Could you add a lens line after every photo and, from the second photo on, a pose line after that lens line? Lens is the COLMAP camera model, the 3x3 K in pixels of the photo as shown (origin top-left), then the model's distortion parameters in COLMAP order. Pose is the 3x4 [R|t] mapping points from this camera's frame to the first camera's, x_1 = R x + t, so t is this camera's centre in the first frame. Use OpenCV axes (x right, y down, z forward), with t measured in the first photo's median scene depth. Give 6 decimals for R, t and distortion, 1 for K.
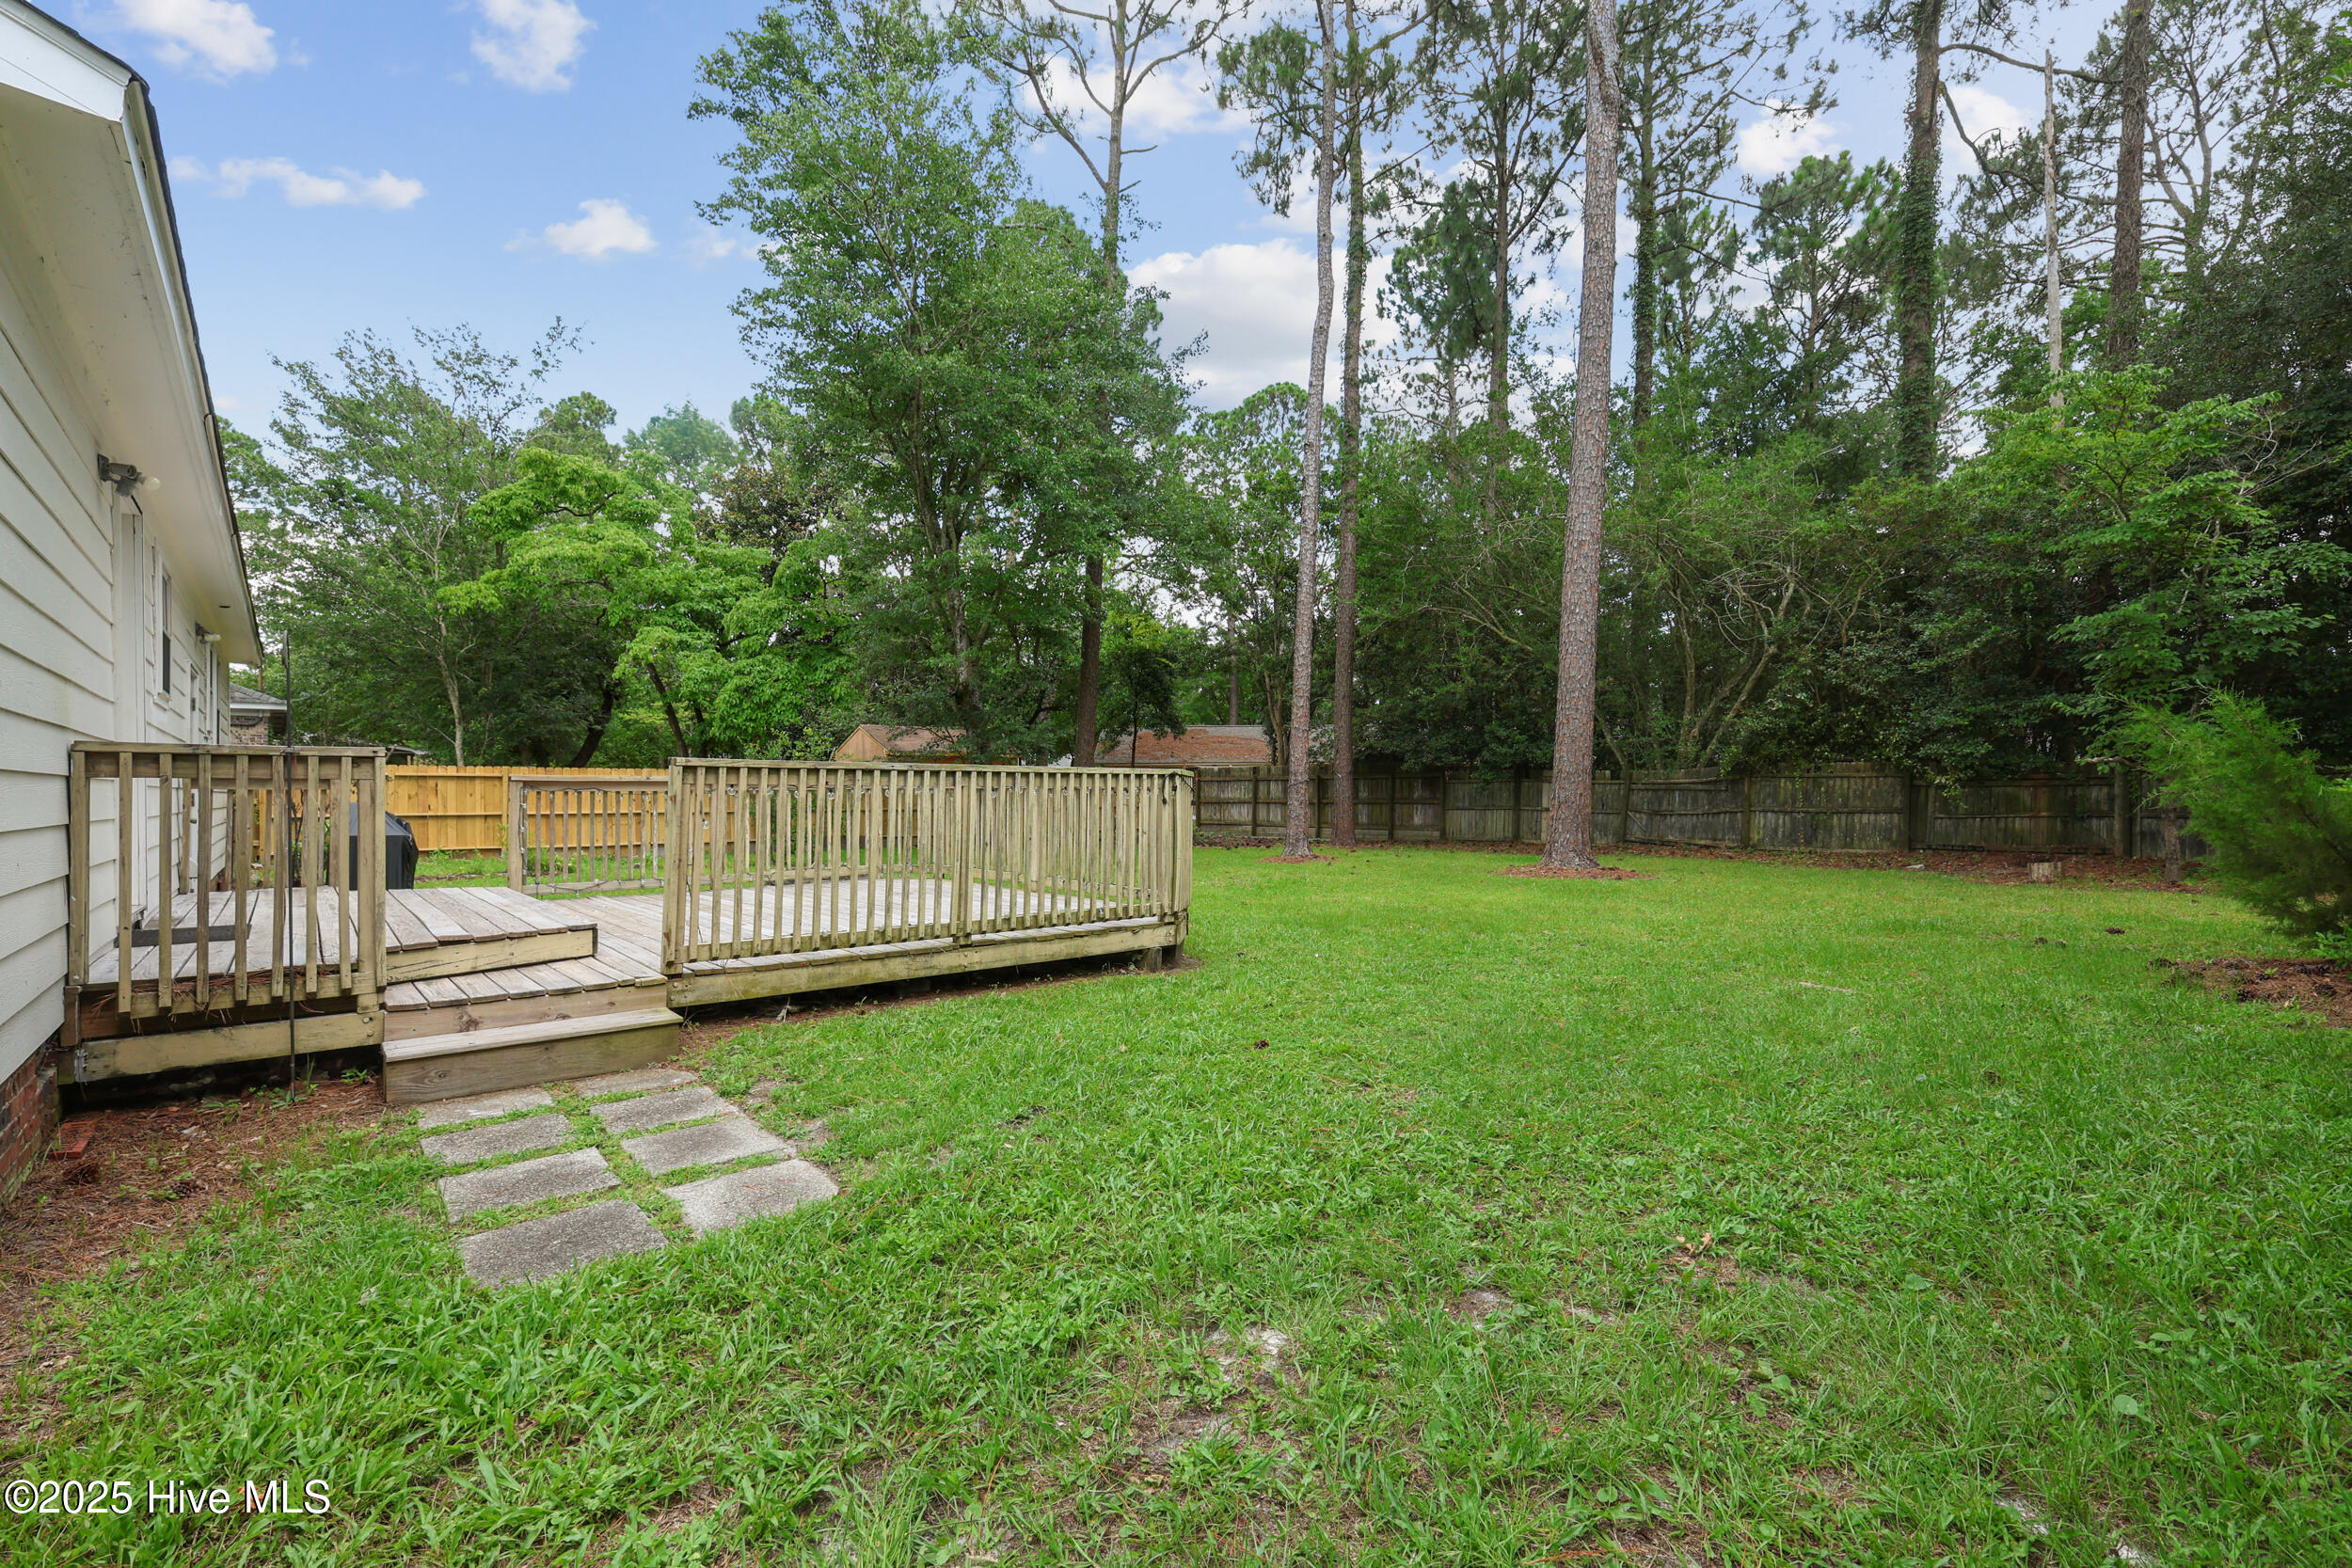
lens RADIAL K [[1007.6, 0, 1174.1], [0, 1007.6, 793.1], [0, 0, 1]] dist [0.003758, 0.000069]
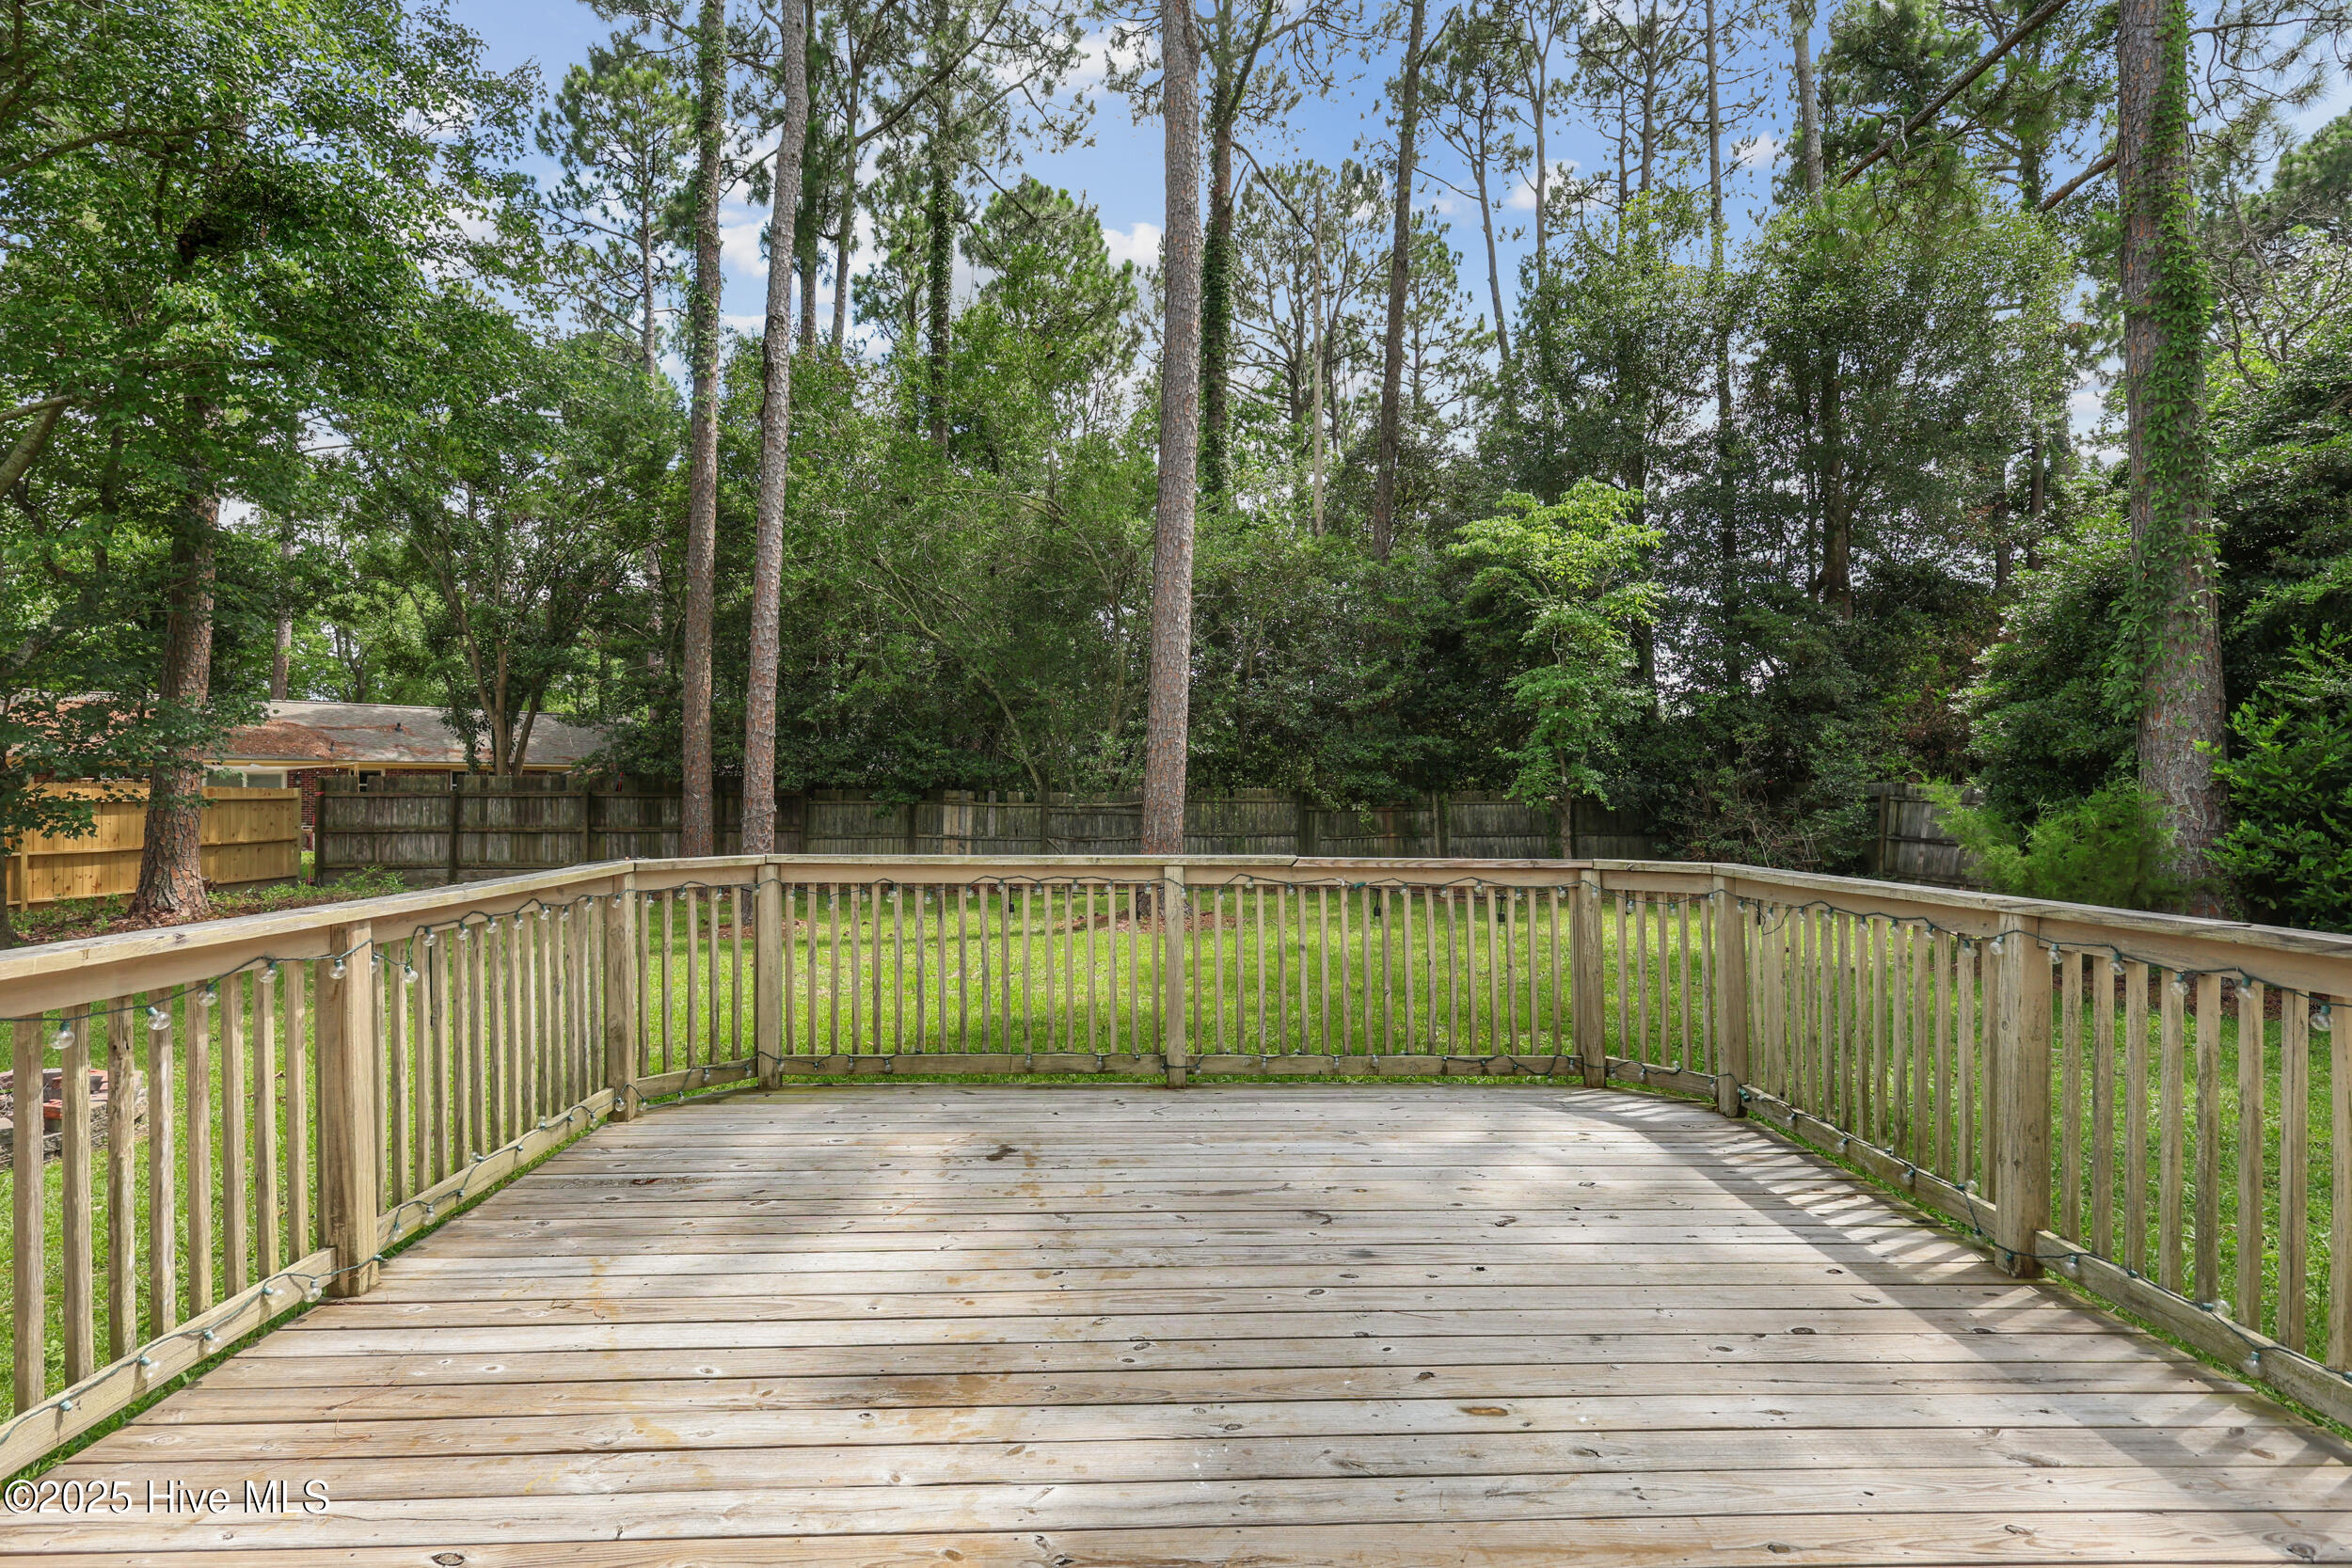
lens RADIAL K [[1127.1, 0, 1172.4], [0, 1127.1, 793.6], [0, 0, 1]] dist [0.011721, 0.000568]
pose [[0.641699, -0.007242, 0.766922, -0.355435], [0.004223, 0.999974, 0.005909, -0.033507], [-0.766945, -0.000553, 0.641713, 0.344182]]
